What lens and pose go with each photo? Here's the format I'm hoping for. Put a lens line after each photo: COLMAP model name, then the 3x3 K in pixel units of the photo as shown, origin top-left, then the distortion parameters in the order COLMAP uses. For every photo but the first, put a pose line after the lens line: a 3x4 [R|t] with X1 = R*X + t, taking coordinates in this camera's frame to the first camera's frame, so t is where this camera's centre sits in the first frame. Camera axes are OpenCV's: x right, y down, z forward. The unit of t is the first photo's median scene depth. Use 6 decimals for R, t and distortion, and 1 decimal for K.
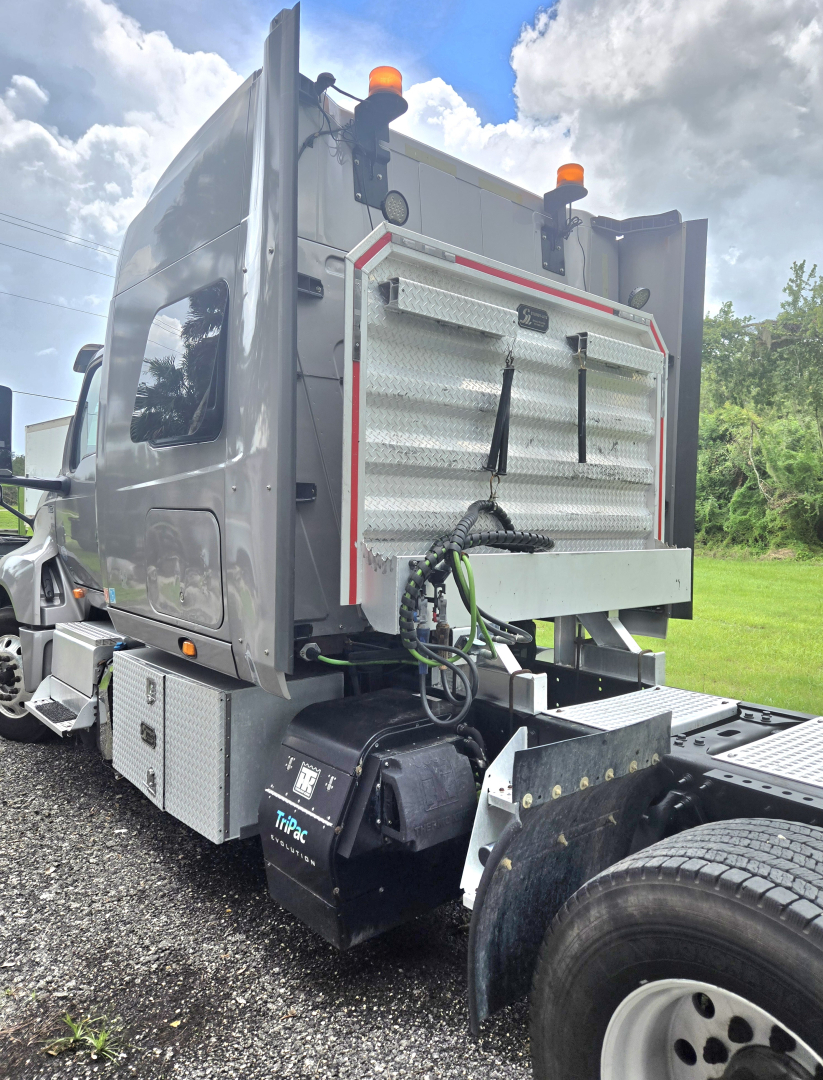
lens RADIAL K [[756.2, 0, 414.8], [0, 756.2, 541.2], [0, 0, 1]] dist [0.062024, -0.026200]
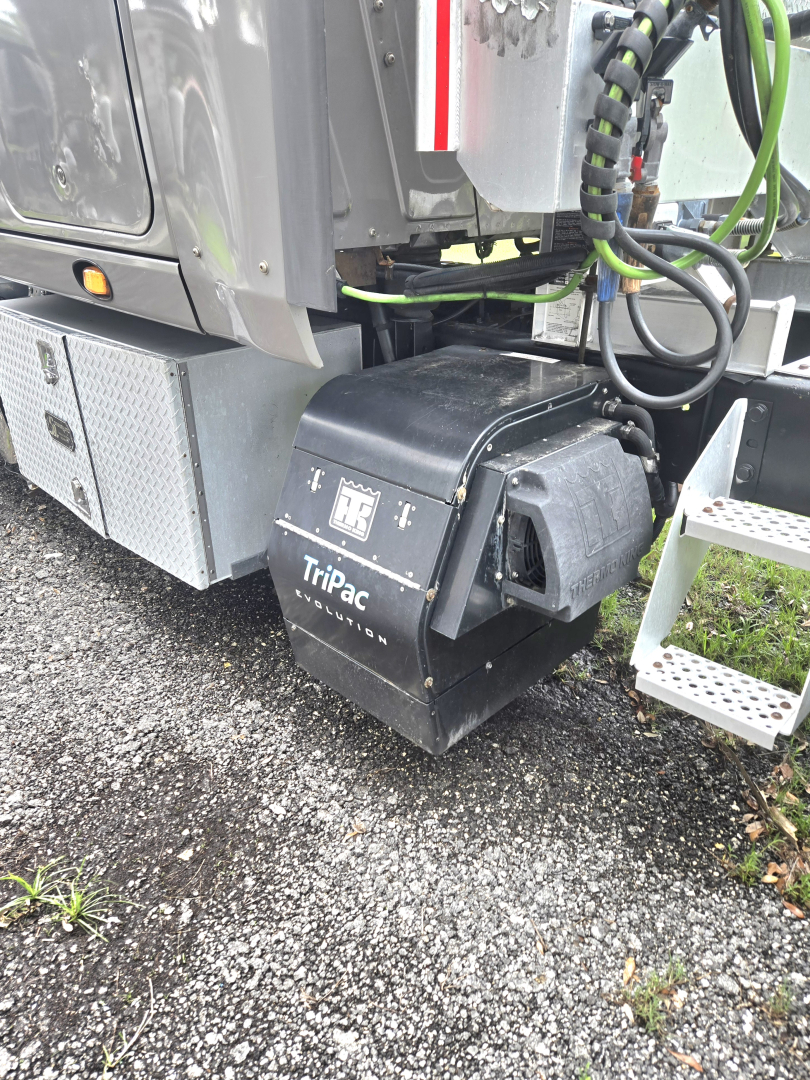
lens RADIAL K [[756.4, 0, 408.5], [0, 756.4, 541.8], [0, 0, 1]] dist [0.071894, -0.026961]
pose [[0.996068, -0.055201, 0.069297, -0.141304], [0.021503, 0.909411, 0.415342, 0.100518], [-0.085947, -0.412219, 0.907022, 0.467508]]
